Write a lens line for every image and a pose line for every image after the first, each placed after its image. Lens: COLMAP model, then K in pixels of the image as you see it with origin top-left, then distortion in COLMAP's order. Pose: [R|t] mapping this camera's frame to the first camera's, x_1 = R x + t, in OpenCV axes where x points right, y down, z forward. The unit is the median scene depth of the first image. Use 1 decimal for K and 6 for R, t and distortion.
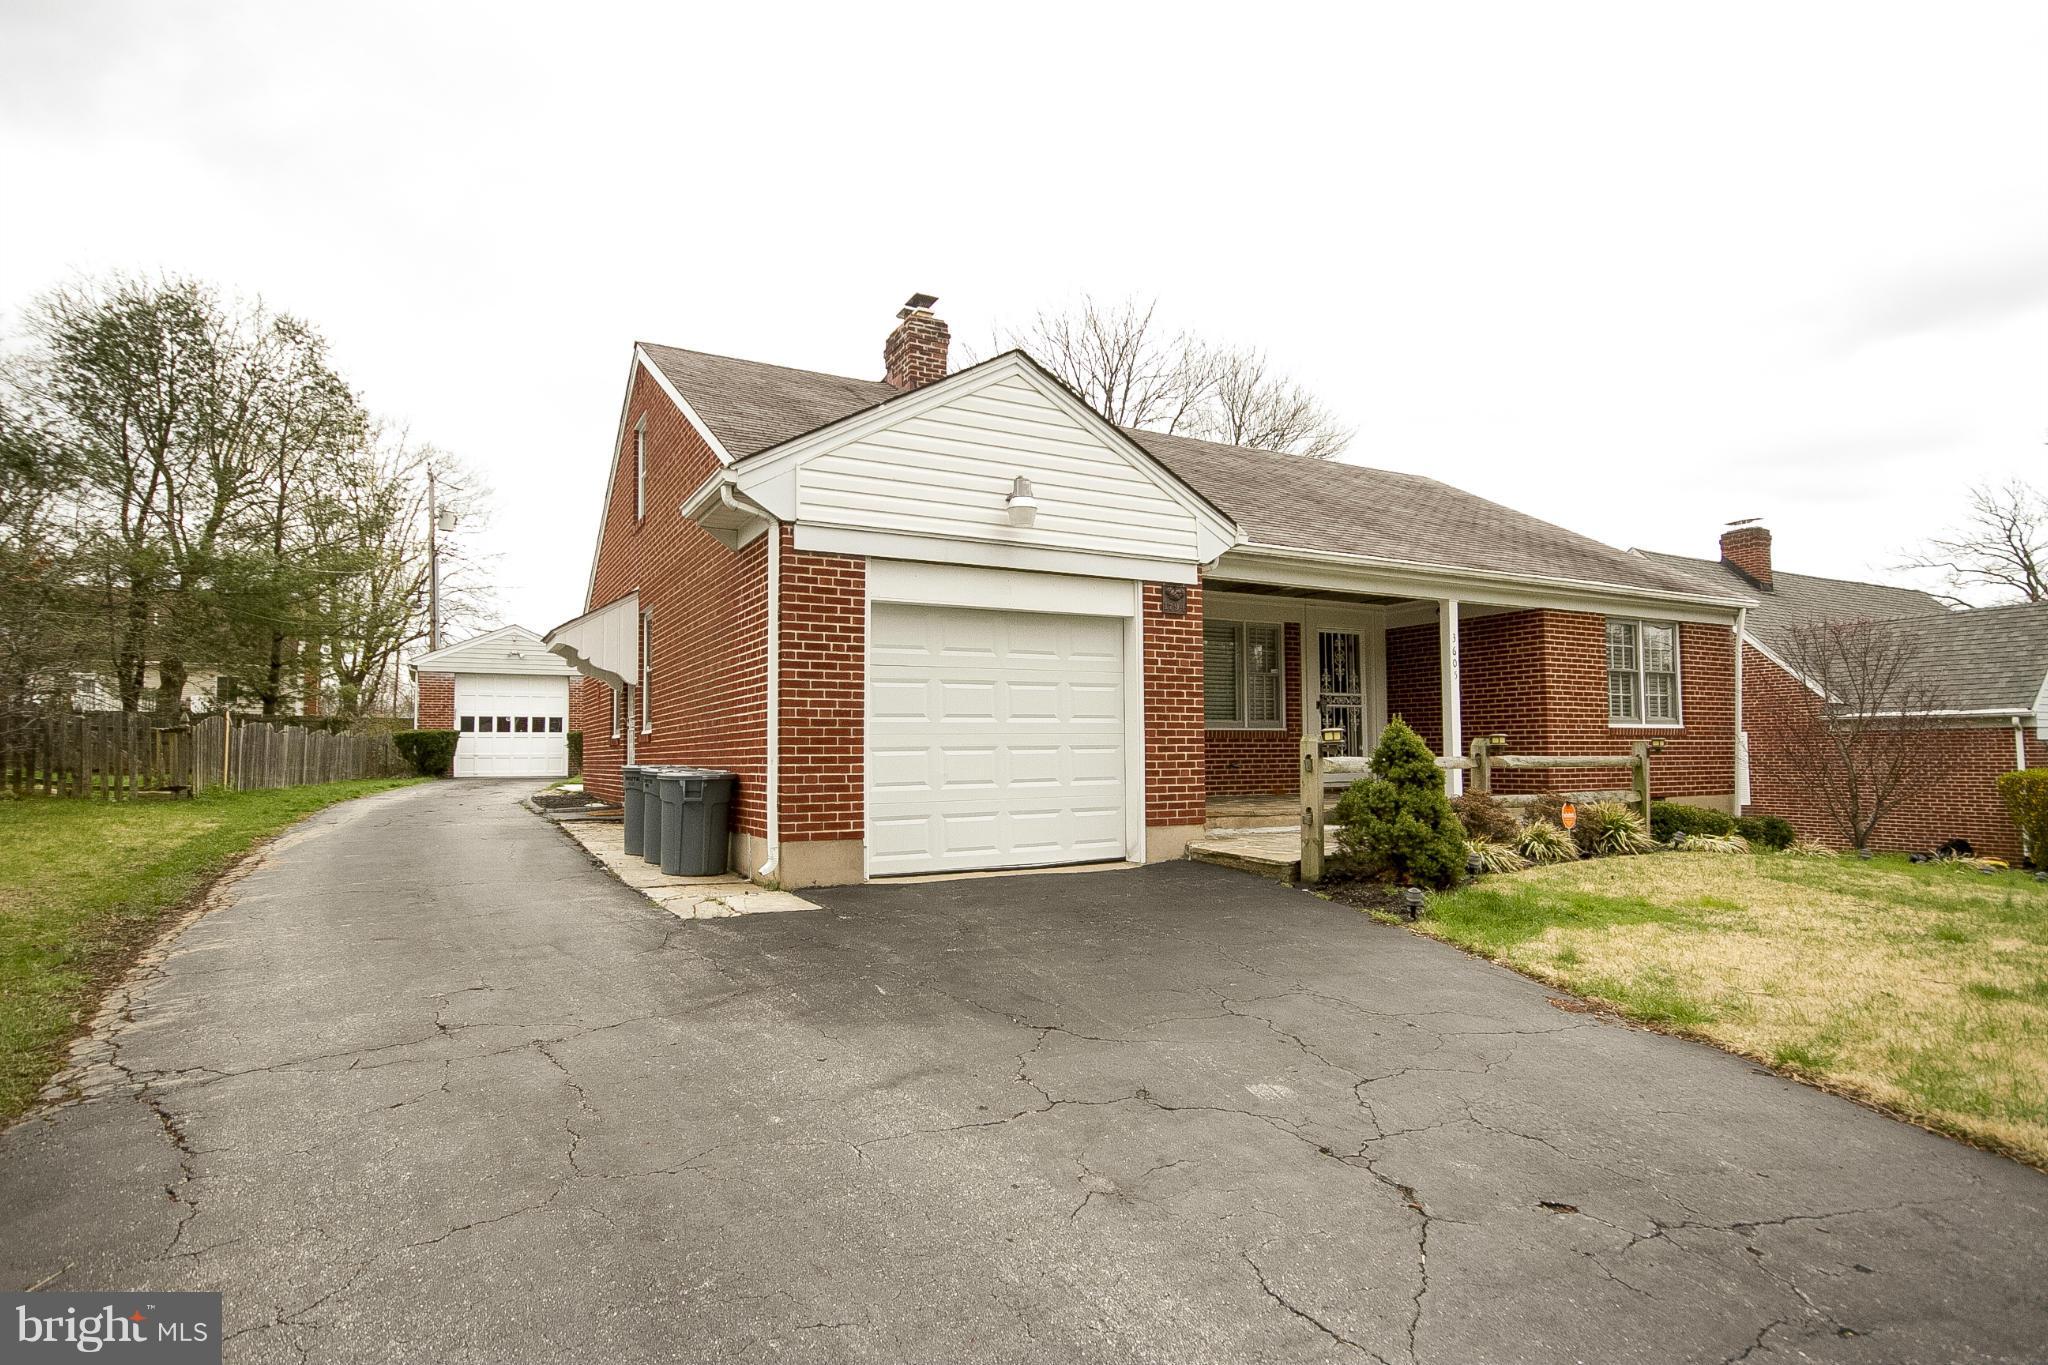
lens RADIAL K [[995.9, 0, 1027.9], [0, 995.9, 706.6], [0, 0, 1]] dist [-0.004656, -0.000016]
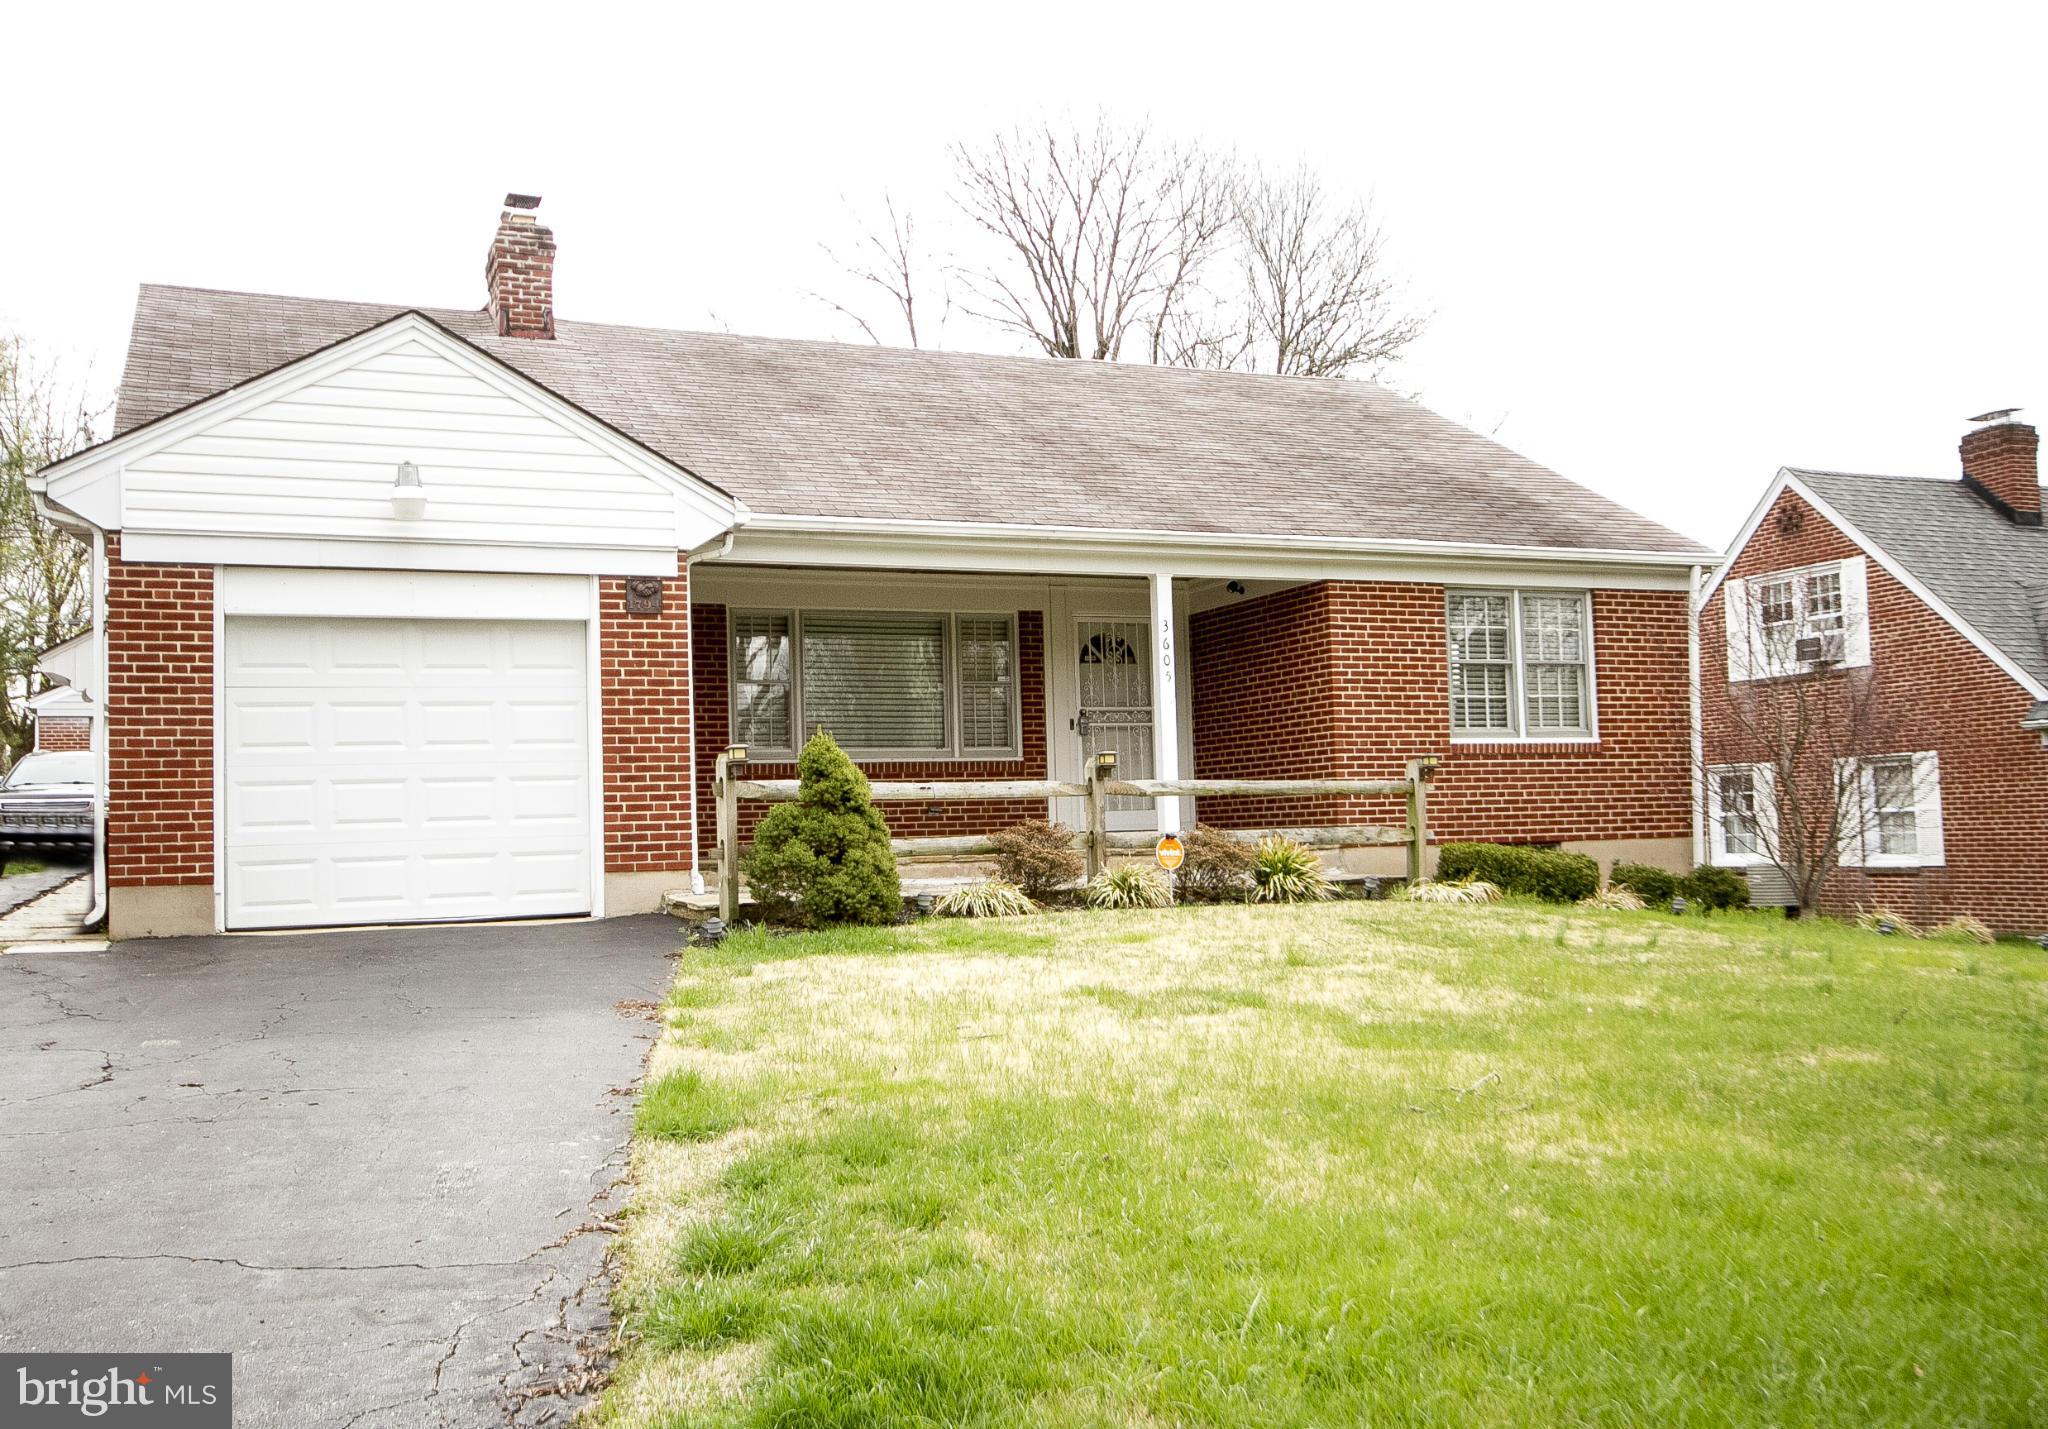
lens RADIAL K [[1704.2, 0, 1023.8], [0, 1704.2, 757.9], [0, 0, 1]] dist [-0.004168, 0.002879]
pose [[0.992956, -0.026558, -0.115470, 0.674446], [0.026778, 0.999641, 0.000358, 0.036510], [0.115419, -0.003447, 0.993311, -0.388257]]
